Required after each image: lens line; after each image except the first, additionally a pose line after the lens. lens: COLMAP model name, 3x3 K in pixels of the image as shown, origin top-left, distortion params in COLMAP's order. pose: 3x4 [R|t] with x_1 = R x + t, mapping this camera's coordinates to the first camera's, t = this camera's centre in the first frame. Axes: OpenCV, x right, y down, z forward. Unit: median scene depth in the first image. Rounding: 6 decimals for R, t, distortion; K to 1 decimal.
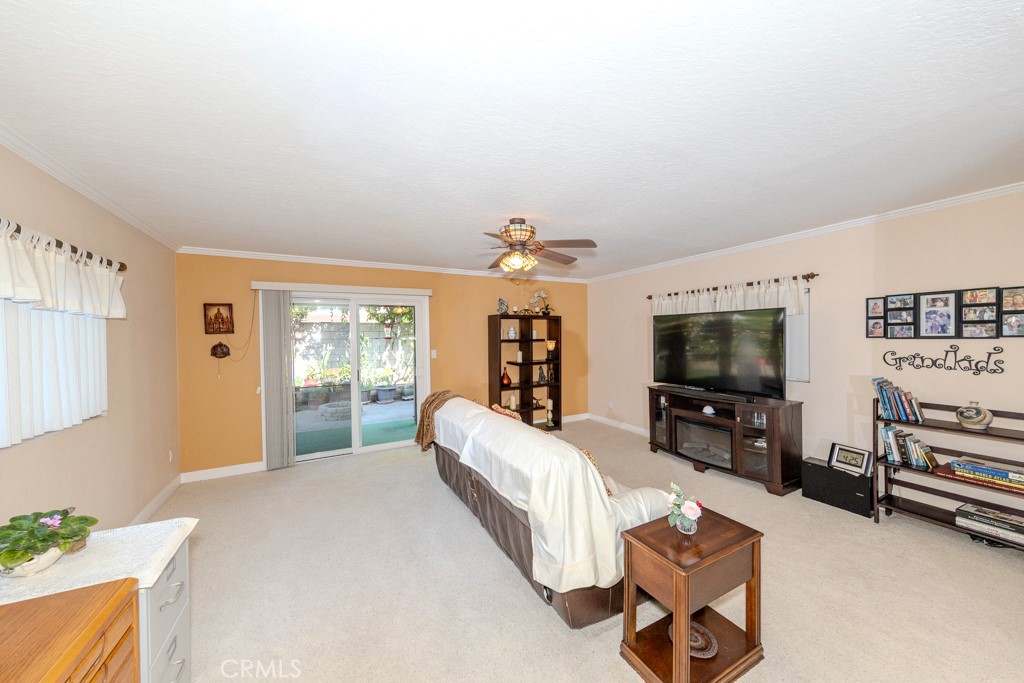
lens RADIAL K [[359.3, 0, 515.1], [0, 359.3, 344.2], [0, 0, 1]] dist [-0.001802, -0.000212]
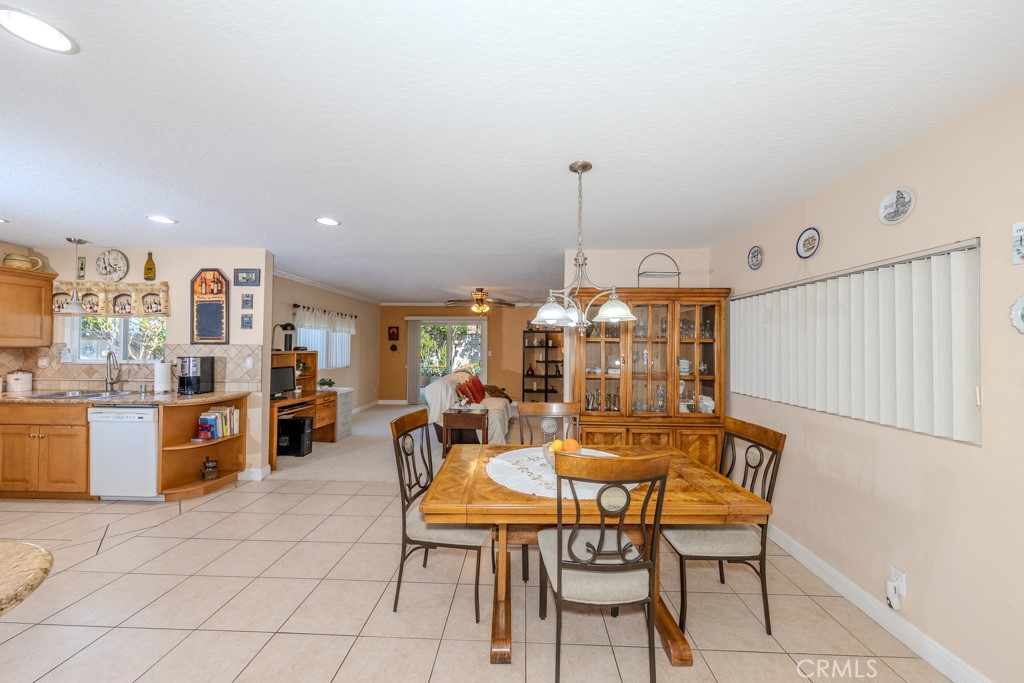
lens RADIAL K [[359.3, 0, 513.8], [0, 359.3, 341.4], [0, 0, 1]] dist [-0.001802, -0.000212]
pose [[0.862622, 0.013496, -0.505670, 0.958828], [-0.030232, 0.999233, -0.024903, 0.011185], [0.504946, 0.036769, 0.862368, -0.553990]]
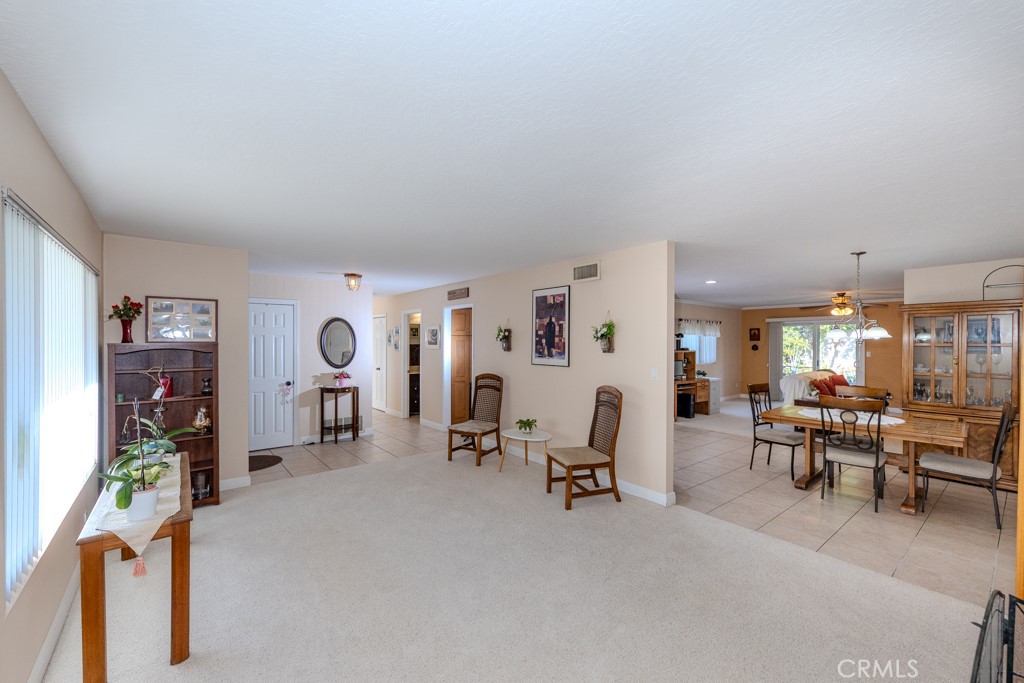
lens RADIAL K [[418.0, 0, 515.9], [0, 418.0, 342.3], [0, 0, 1]] dist [0.002861, 0.000267]
pose [[0.188531, 0.016002, -0.981937, 1.689881], [-0.023994, 0.999644, 0.011684, -0.012645], [0.981774, 0.021358, 0.188848, -1.153077]]
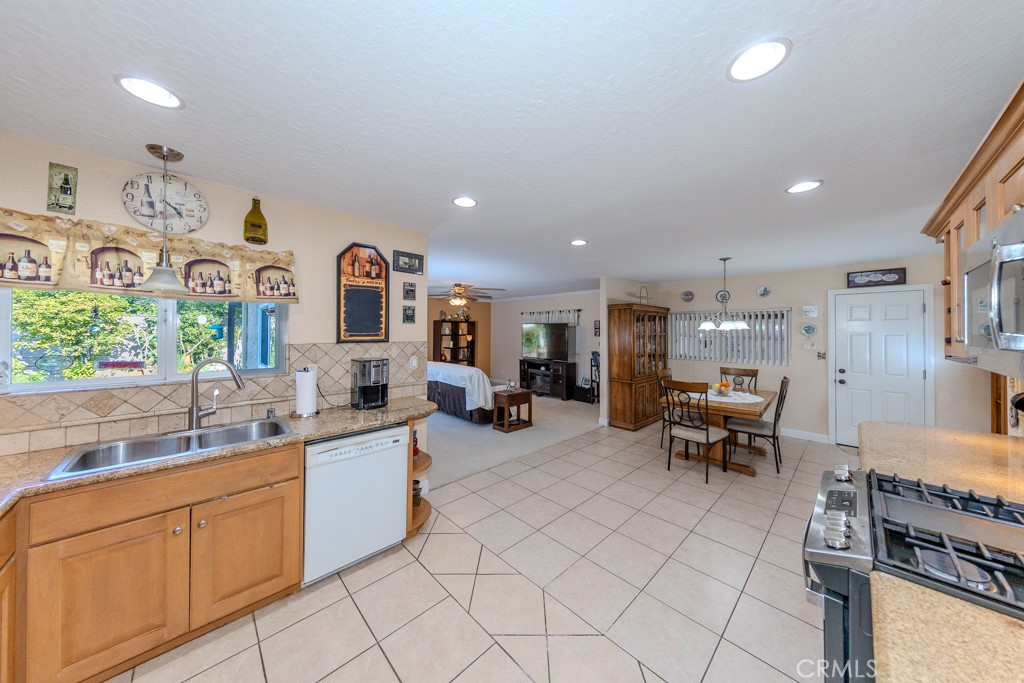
lens RADIAL K [[327.5, 0, 527.1], [0, 327.5, 331.5], [0, 0, 1]] dist [-0.000421, -0.000050]
pose [[0.958993, 0.018860, 0.282801, -0.120829], [-0.012554, 0.999631, -0.024096, 0.008881], [-0.283151, 0.019558, 0.958876, -0.889144]]
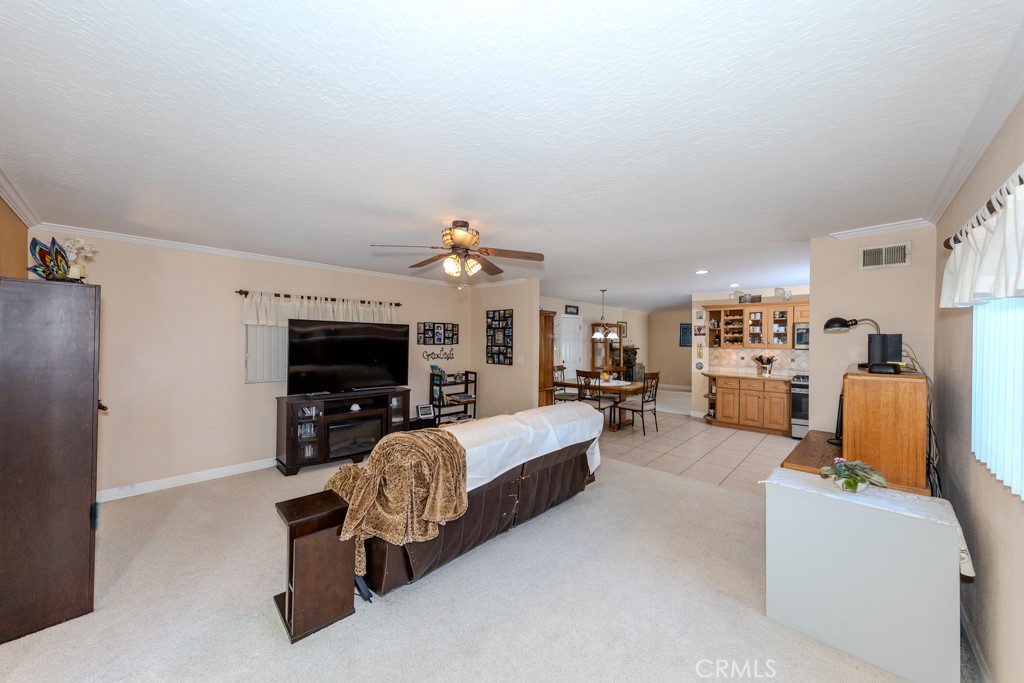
lens RADIAL K [[359.3, 0, 511.3], [0, 359.3, 343.6], [0, 0, 1]] dist [-0.001802, -0.000212]
pose [[-0.316916, -0.000318, 0.948453, -0.709409], [0.015224, 0.999869, 0.005423, -0.019121], [-0.948331, 0.016158, -0.316870, 0.897953]]
